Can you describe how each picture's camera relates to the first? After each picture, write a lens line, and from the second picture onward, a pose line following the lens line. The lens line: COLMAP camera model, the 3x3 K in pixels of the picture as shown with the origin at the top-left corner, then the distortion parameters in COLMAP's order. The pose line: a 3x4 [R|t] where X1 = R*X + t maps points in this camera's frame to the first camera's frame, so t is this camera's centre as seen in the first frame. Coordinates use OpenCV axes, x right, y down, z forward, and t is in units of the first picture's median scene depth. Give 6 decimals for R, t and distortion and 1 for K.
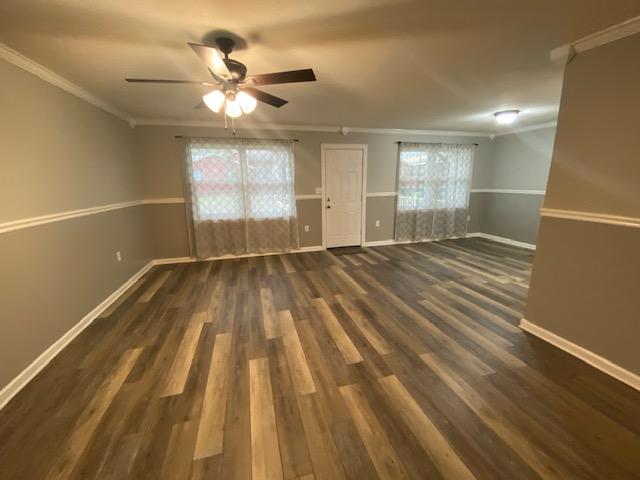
lens RADIAL K [[259.0, 0, 321.5], [0, 259.0, 241.5], [0, 0, 1]] dist [0.021942, -0.021244]
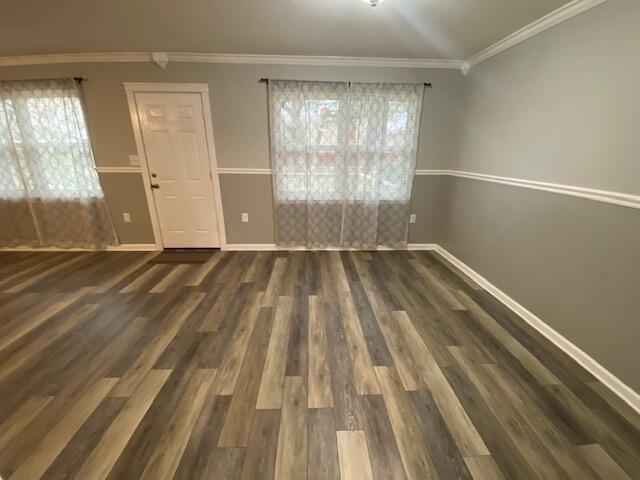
lens RADIAL K [[259.0, 0, 321.5], [0, 259.0, 241.5], [0, 0, 1]] dist [0.021942, -0.021244]
pose [[0.972844, 0.101823, -0.207864, 0.677871], [-0.080454, 0.990802, 0.108806, -0.118882], [0.217031, -0.089128, 0.972087, 0.515363]]
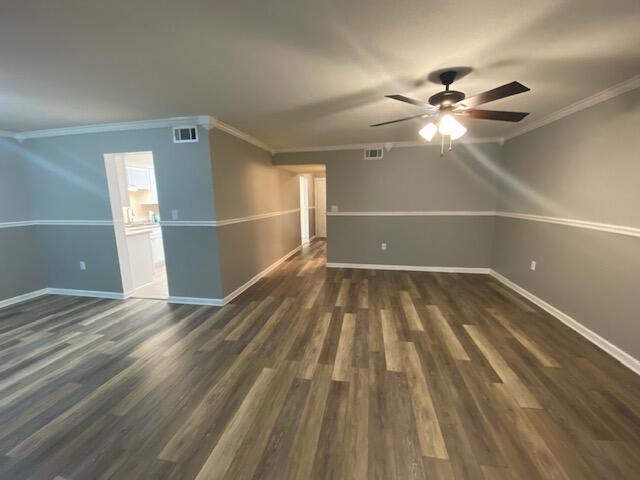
lens RADIAL K [[259.0, 0, 321.5], [0, 259.0, 241.5], [0, 0, 1]] dist [0.021942, -0.021244]
pose [[-0.898747, -0.053060, 0.435245, -0.167264], [0.122297, 0.922923, 0.365044, -0.240598], [-0.421067, 0.381311, -0.822985, 0.998524]]
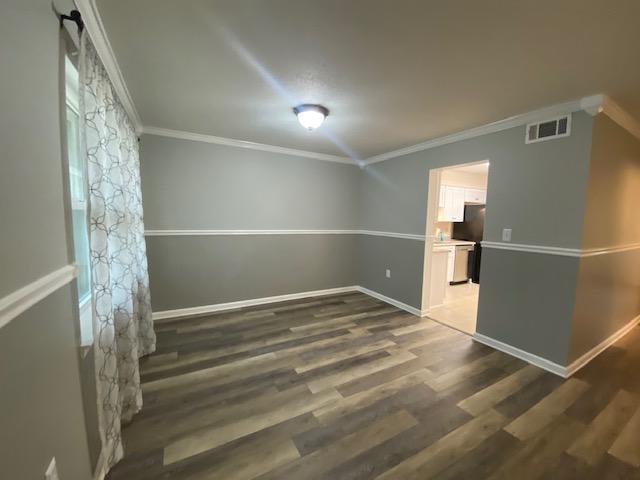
lens RADIAL K [[259.0, 0, 321.5], [0, 259.0, 241.5], [0, 0, 1]] dist [0.021942, -0.021244]
pose [[-0.235398, -0.087519, 0.967950, 0.070328], [0.204051, 0.969289, 0.137264, -0.242082], [-0.950237, 0.229823, -0.210311, 1.056569]]
